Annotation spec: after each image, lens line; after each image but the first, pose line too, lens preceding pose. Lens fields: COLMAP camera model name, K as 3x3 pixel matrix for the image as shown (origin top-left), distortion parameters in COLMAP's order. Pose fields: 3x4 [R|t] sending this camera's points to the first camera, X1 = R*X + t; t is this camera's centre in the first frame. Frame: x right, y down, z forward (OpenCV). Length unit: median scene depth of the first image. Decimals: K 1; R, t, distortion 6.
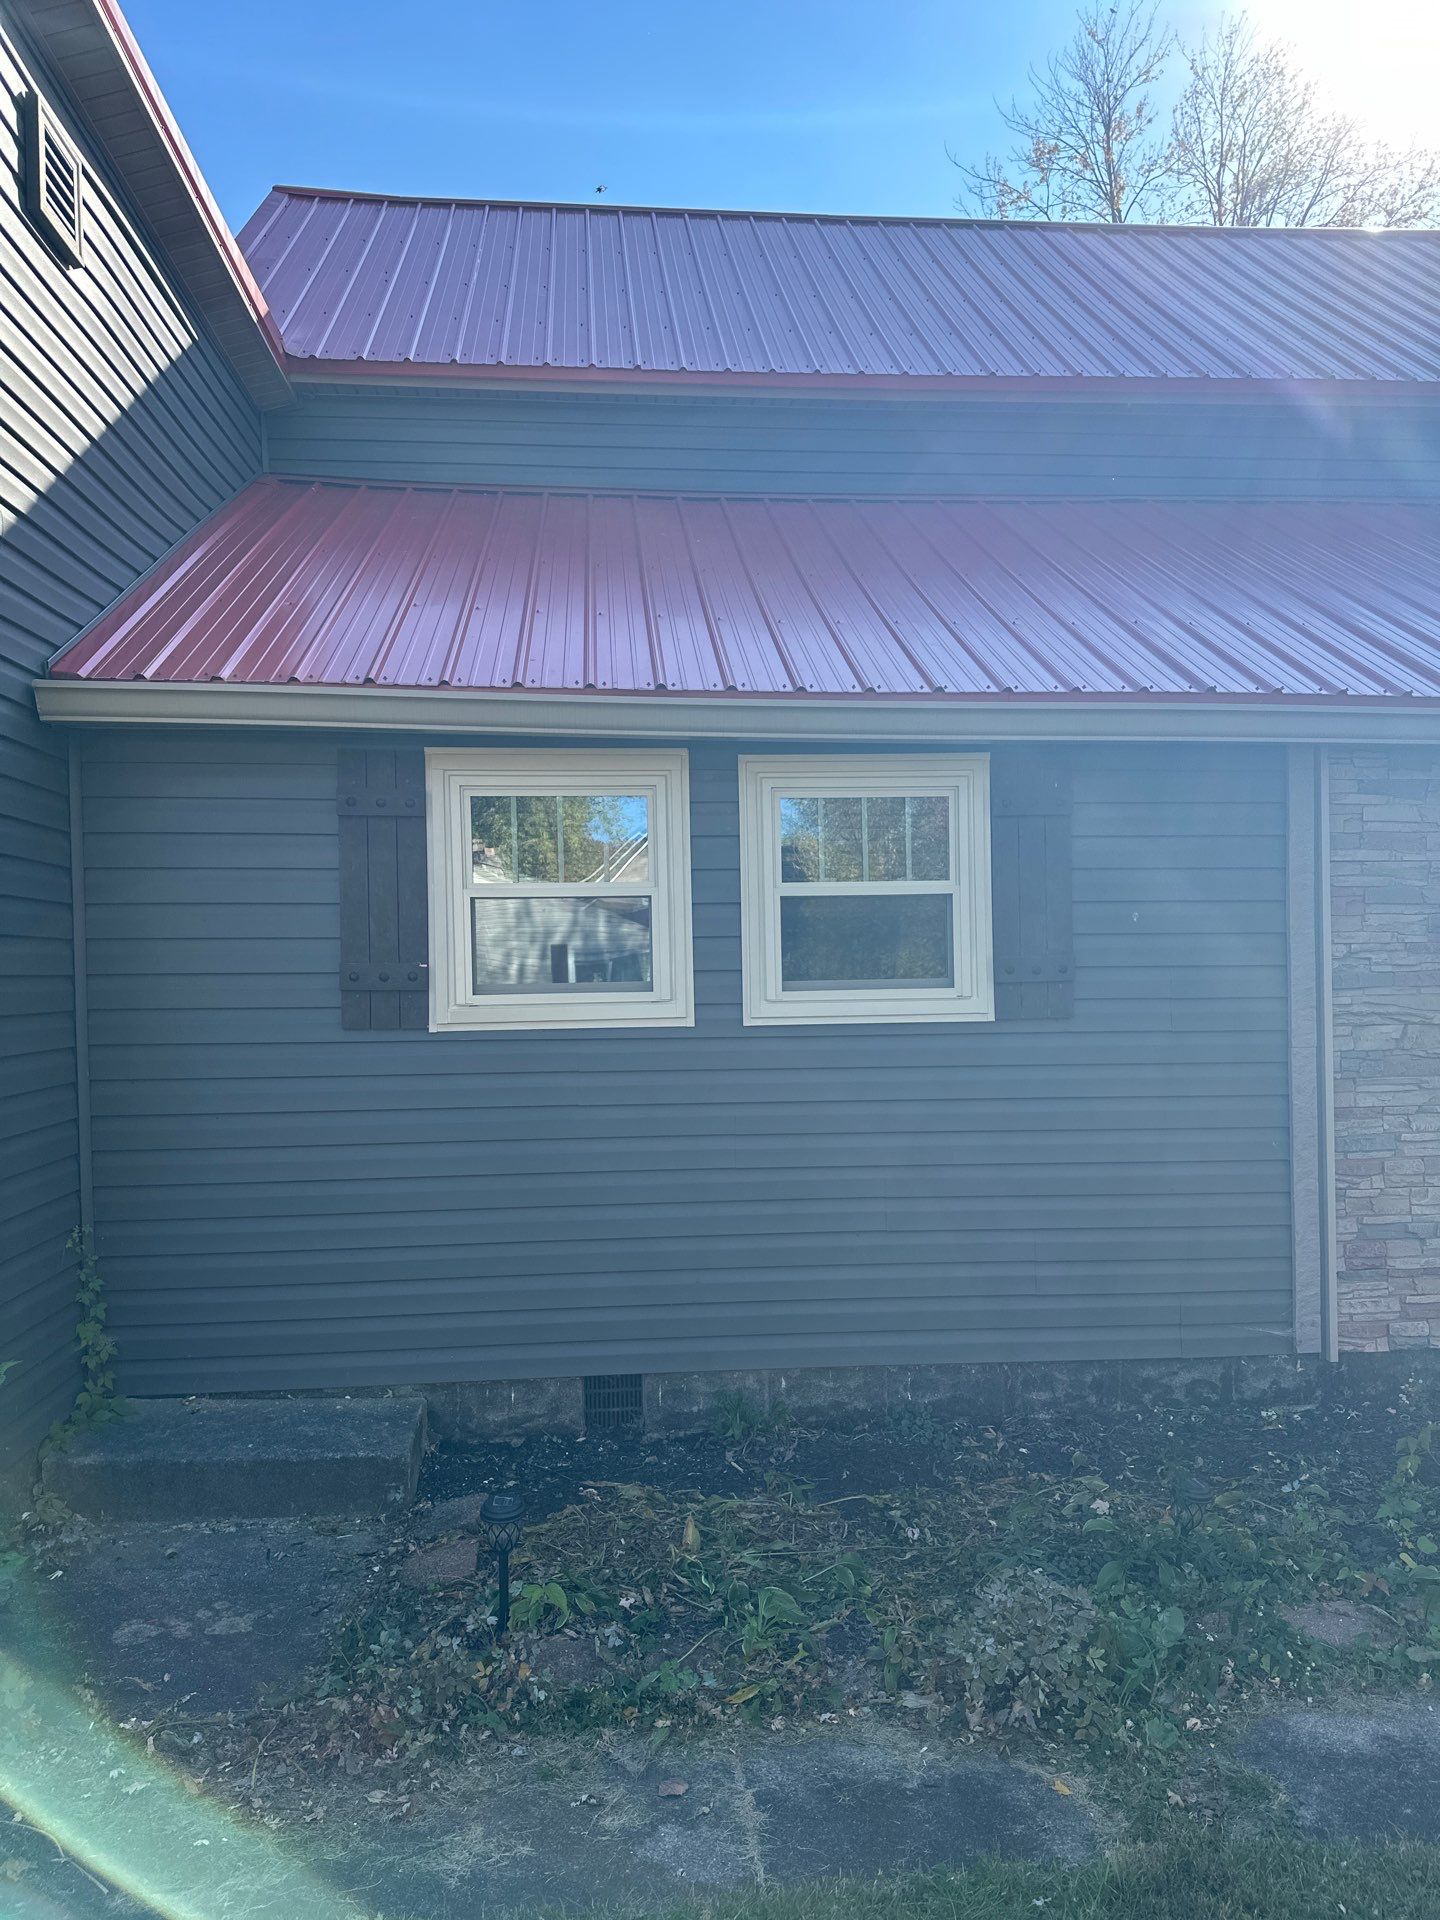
lens RADIAL K [[1314.3, 0, 712.1], [0, 1314.3, 968.2], [0, 0, 1]] dist [0.020249, -0.027175]
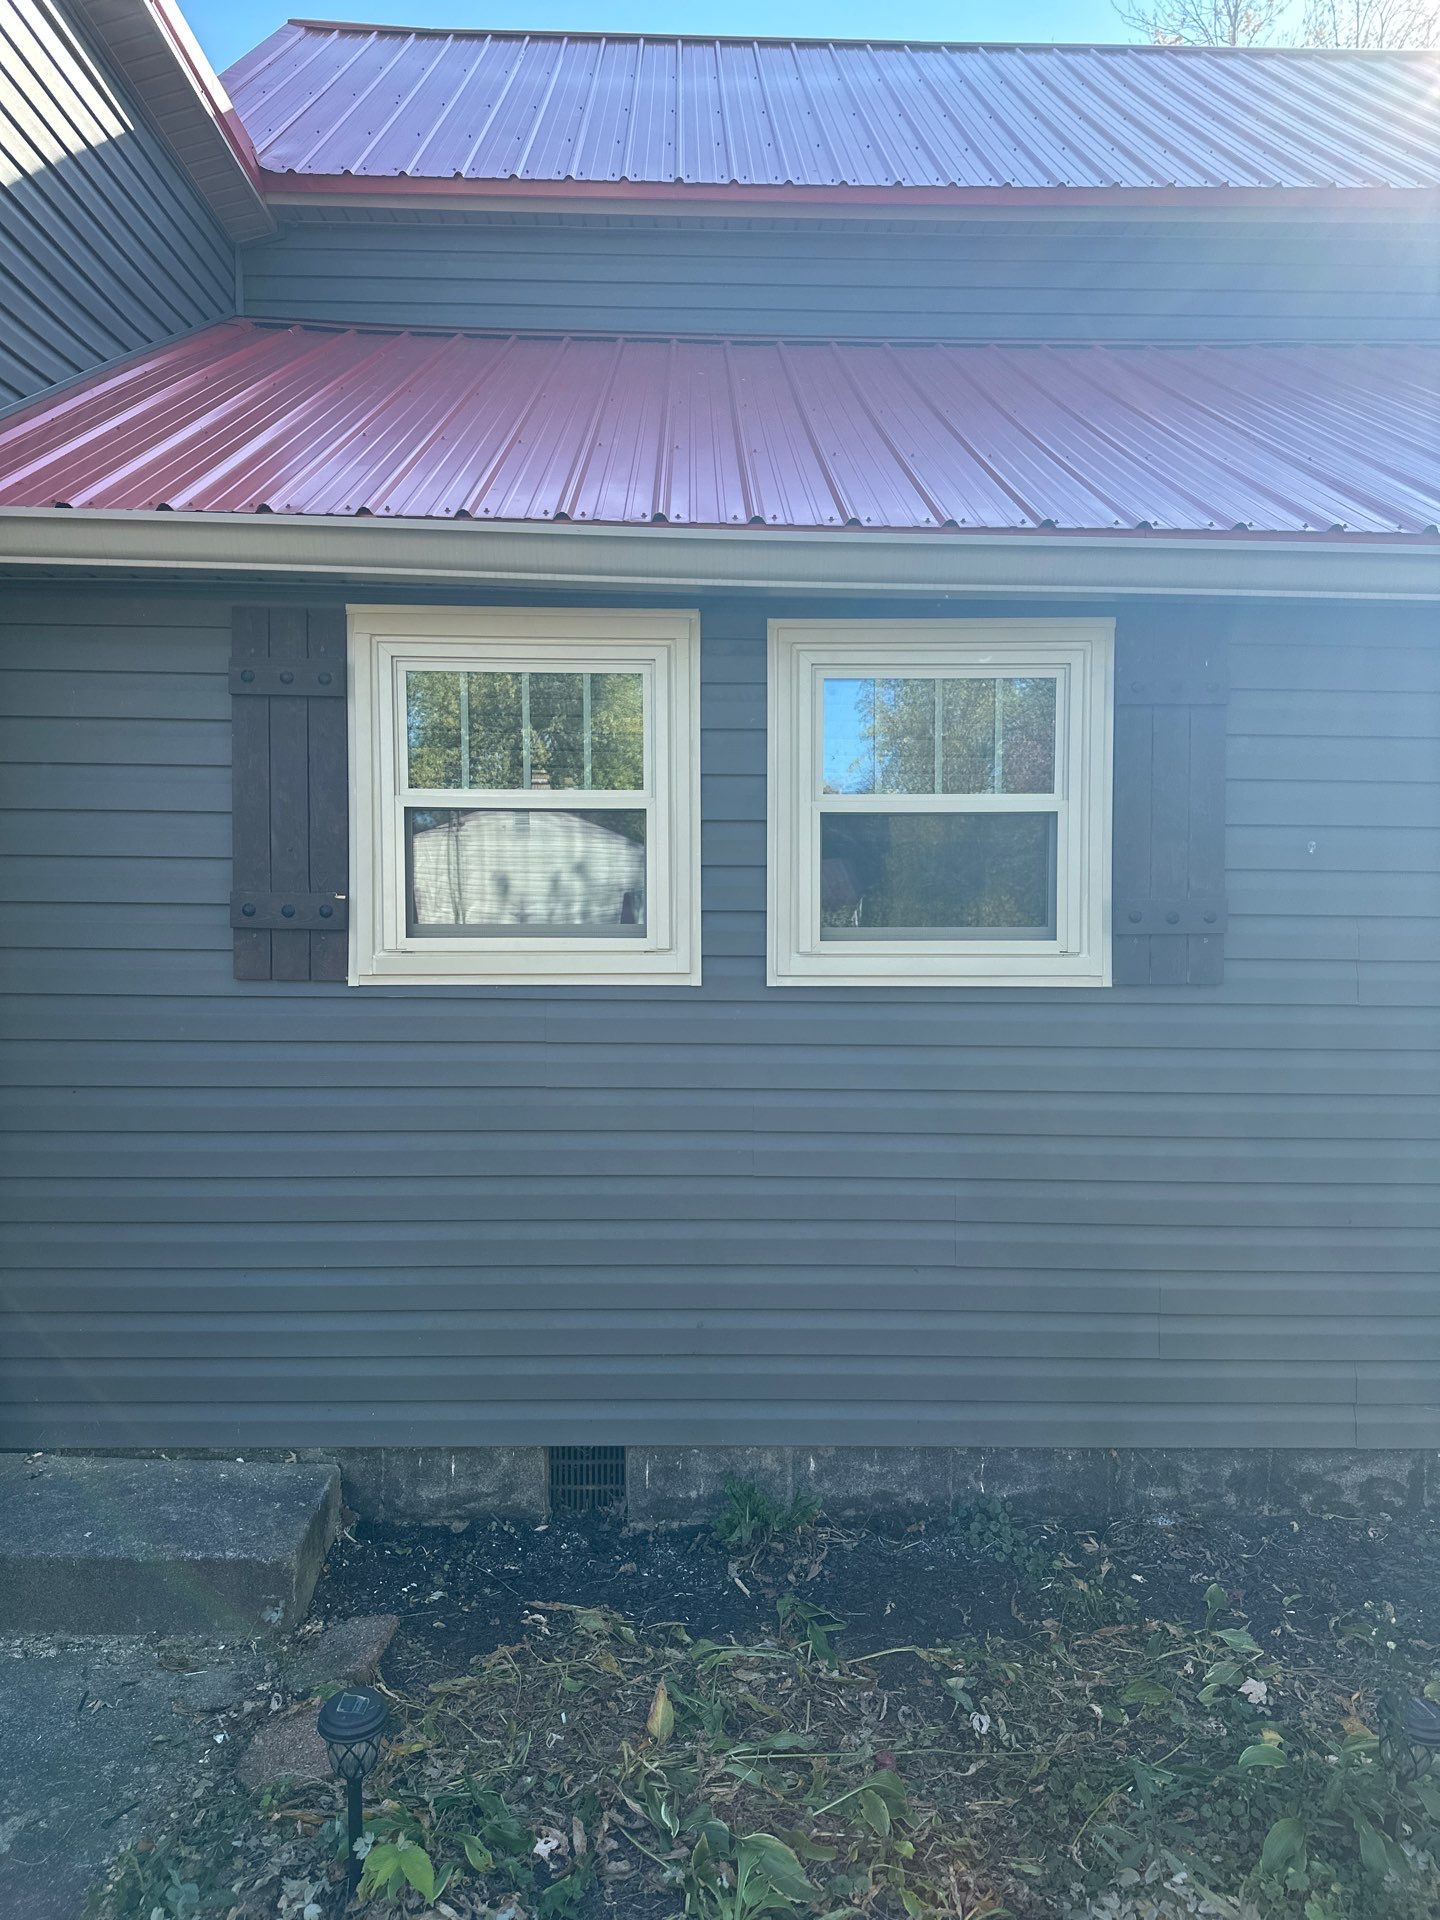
lens RADIAL K [[1314.3, 0, 718.0], [0, 1314.3, 949.6], [0, 0, 1]] dist [0.020249, -0.027175]
pose [[0.998062, 0.020275, -0.058840, 0.039678], [-0.018889, 0.999533, 0.024020, 0.005921], [0.059299, -0.022862, 0.997978, 0.261016]]
